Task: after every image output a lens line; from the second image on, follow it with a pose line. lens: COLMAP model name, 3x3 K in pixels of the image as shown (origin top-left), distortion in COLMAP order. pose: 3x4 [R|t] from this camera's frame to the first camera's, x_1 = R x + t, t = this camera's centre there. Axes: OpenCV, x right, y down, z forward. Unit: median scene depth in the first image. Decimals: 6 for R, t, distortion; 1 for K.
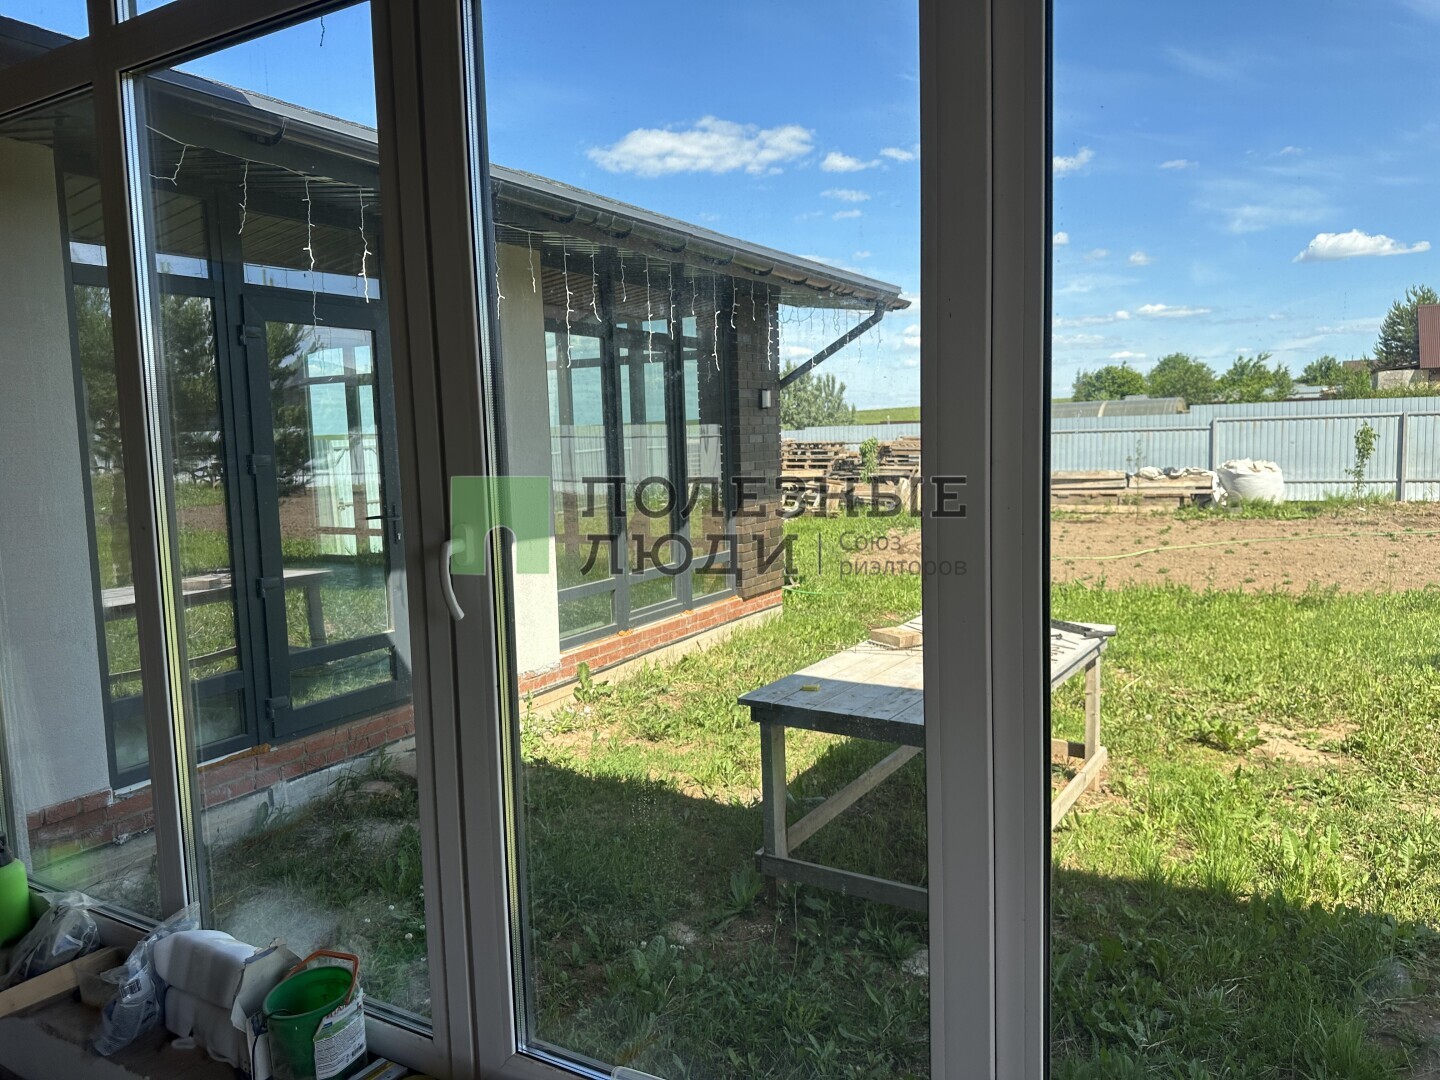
lens RADIAL K [[1014.0, 0, 707.6], [0, 1014.0, 538.5], [0, 0, 1]] dist [0.046529, -0.056486]
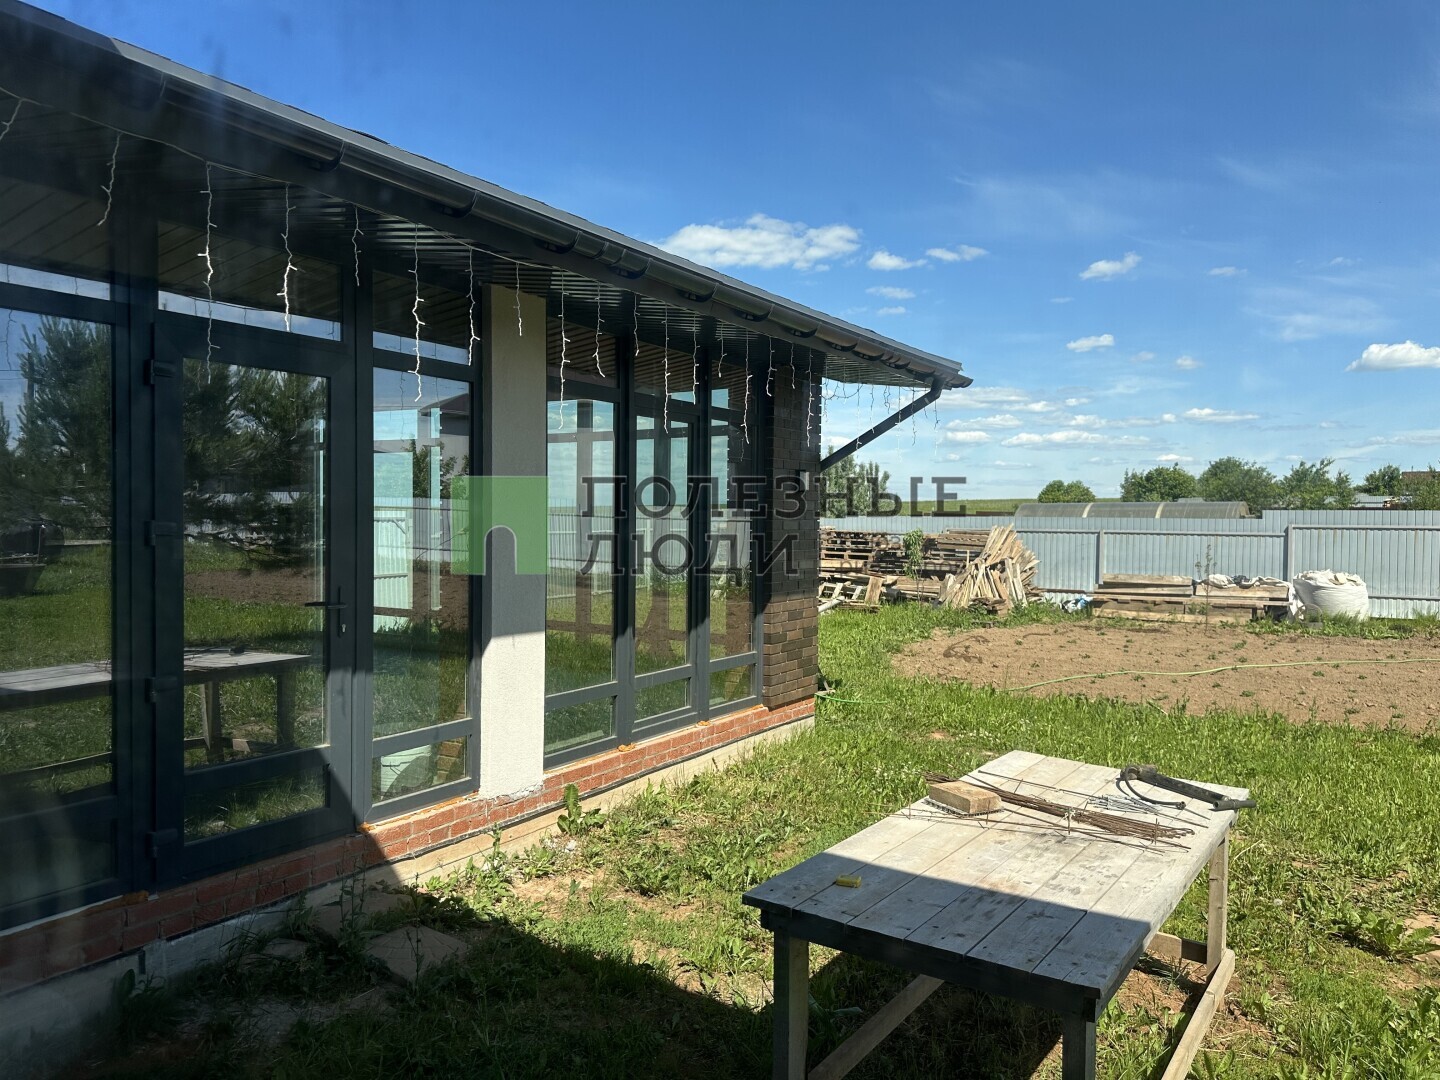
lens RADIAL K [[1014.0, 0, 693.9], [0, 1014.0, 523.1], [0, 0, 1]] dist [0.046529, -0.056486]
pose [[0.997865, 0.040639, -0.051128, 0.009386], [-0.045425, 0.994324, -0.096213, -0.012447], [0.046928, 0.098330, 0.994047, 0.121231]]
